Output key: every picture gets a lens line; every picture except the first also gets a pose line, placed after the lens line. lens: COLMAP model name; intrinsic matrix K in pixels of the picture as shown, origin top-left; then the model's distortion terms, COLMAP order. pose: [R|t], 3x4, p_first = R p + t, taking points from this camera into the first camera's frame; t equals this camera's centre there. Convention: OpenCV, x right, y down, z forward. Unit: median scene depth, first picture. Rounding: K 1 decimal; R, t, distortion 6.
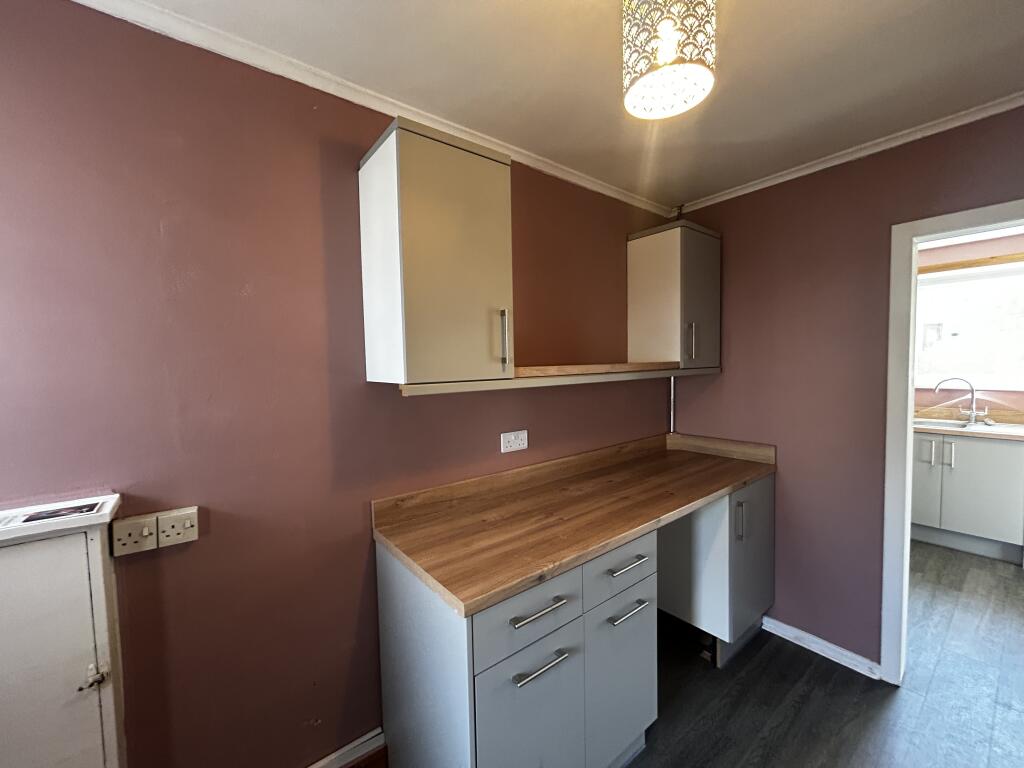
lens RADIAL K [[412.4, 0, 514.7], [0, 412.4, 384.5], [0, 0, 1]] dist [-0.000234, 0.000264]
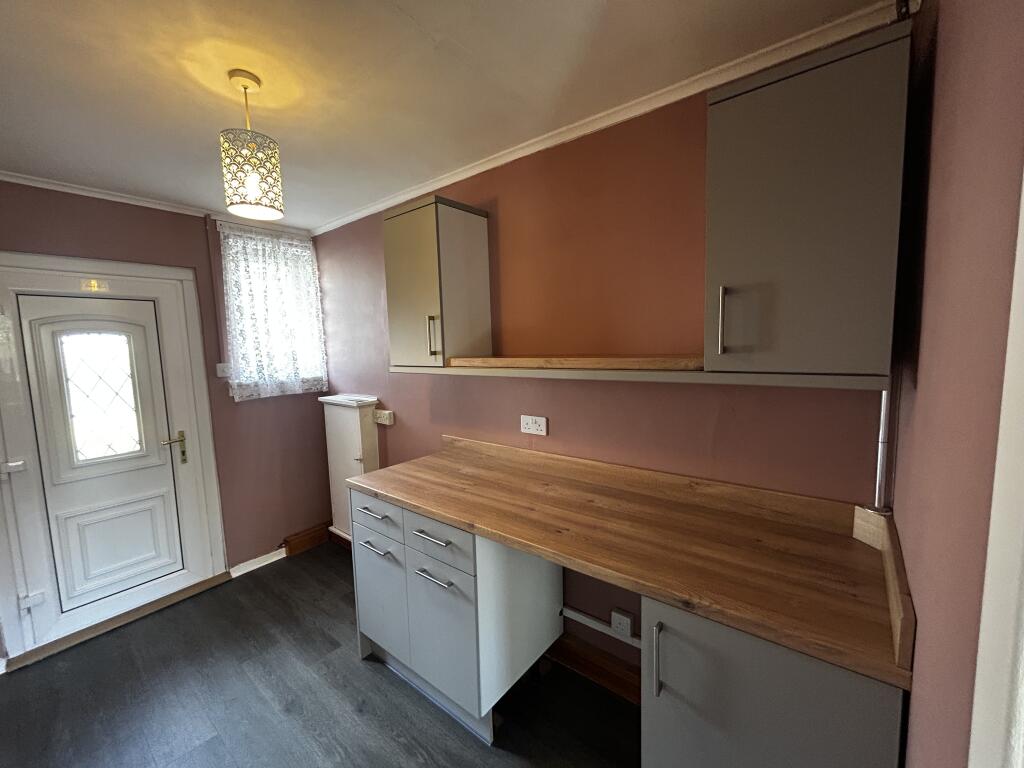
lens RADIAL K [[412.4, 0, 514.7], [0, 412.4, 384.5], [0, 0, 1]] dist [-0.000234, 0.000264]
pose [[0.229563, 0.114122, -0.966580, 1.130390], [-0.031169, 0.993455, 0.109892, -0.093347], [0.972795, 0.004900, 0.231618, 0.783991]]
